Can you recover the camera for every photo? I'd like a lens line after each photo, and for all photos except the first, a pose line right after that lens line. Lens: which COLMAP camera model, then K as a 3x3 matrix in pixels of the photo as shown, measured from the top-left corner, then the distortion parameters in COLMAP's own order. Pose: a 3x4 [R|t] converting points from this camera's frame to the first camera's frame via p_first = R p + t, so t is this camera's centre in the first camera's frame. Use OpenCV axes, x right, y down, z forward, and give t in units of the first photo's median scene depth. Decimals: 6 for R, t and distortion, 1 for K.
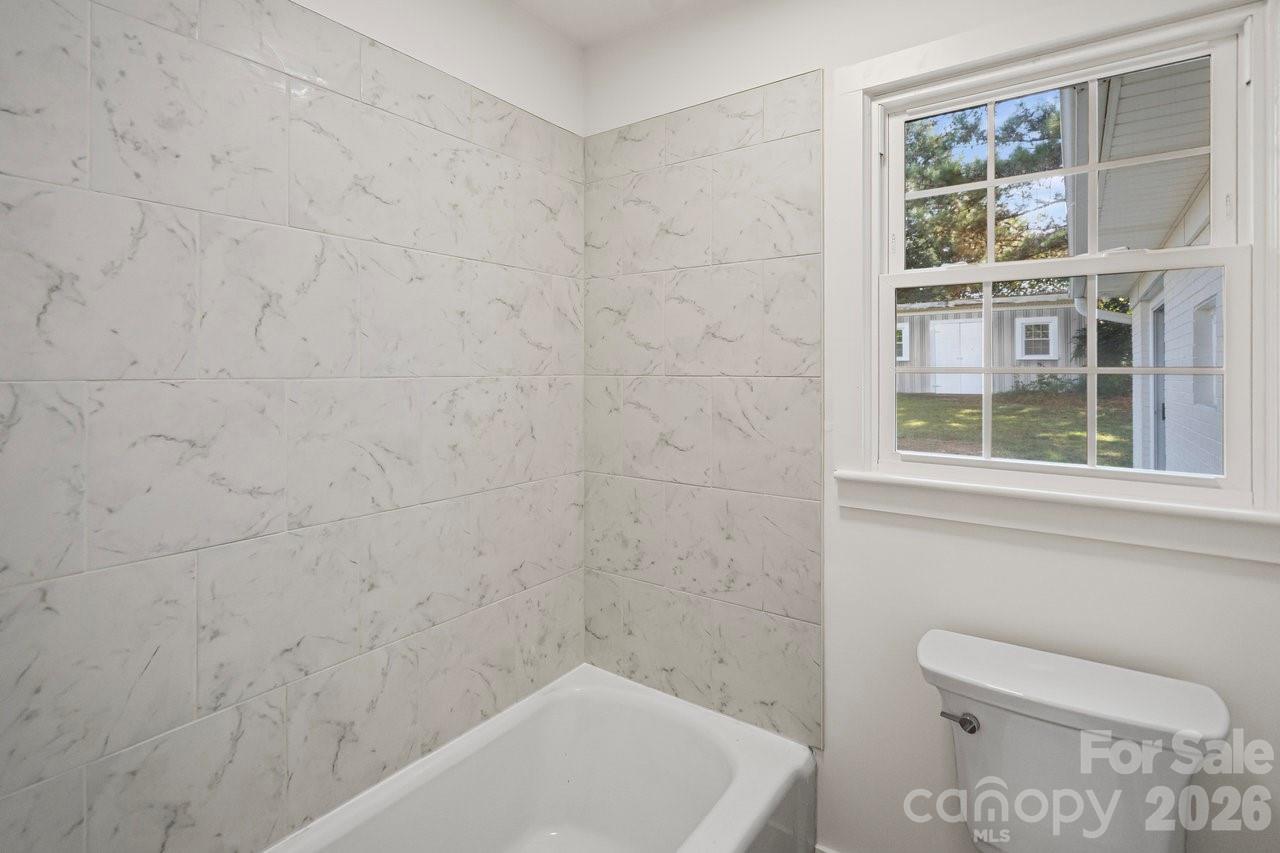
lens RADIAL K [[590.9, 0, 642.7], [0, 590.9, 369.2], [0, 0, 1]] dist [0.000164, -0.000540]
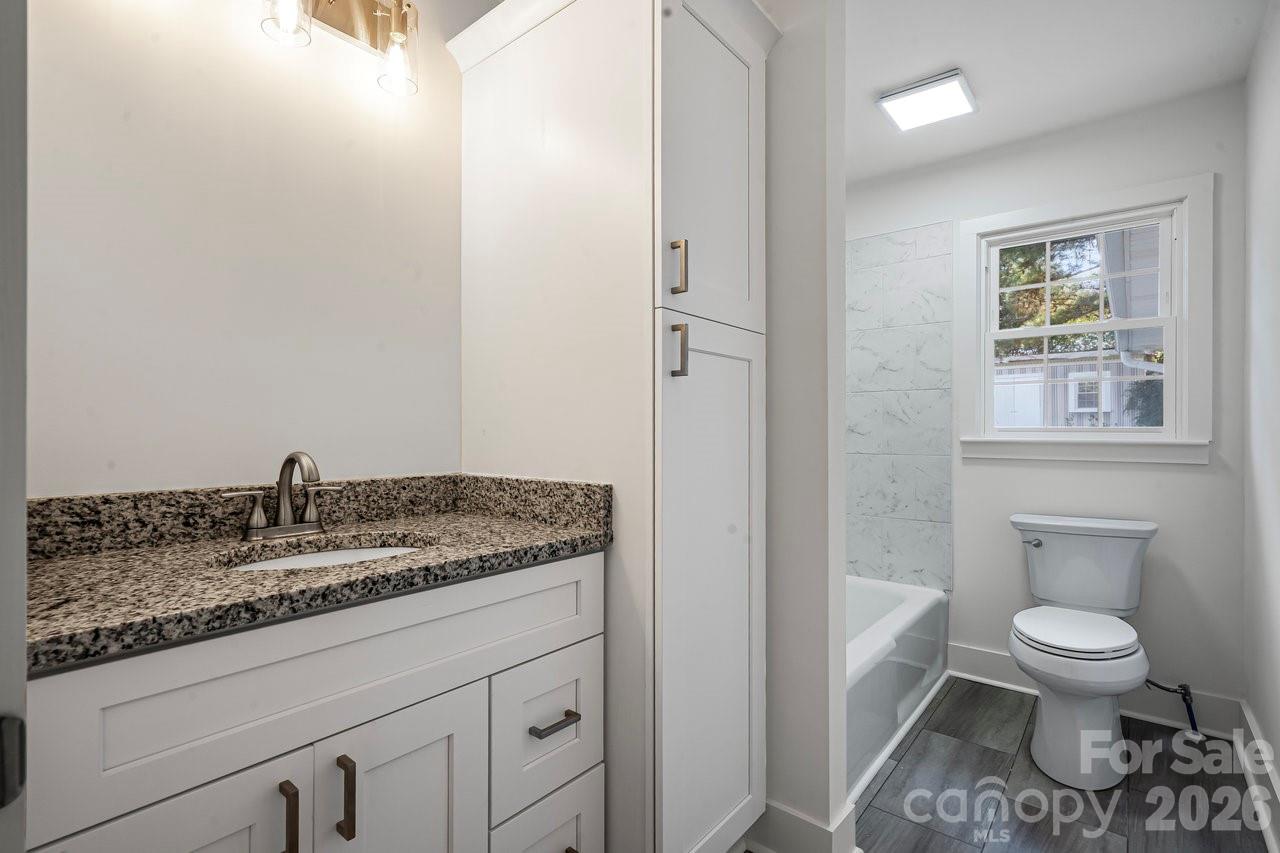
lens RADIAL K [[590.9, 0, 648.8], [0, 590.9, 434.2], [0, 0, 1]] dist [0.000164, -0.000540]
pose [[0.998388, -0.000232, -0.056748, -0.063003], [0.000607, 0.999978, 0.006605, 0.016802], [0.056745, -0.006629, 0.998367, -0.105048]]
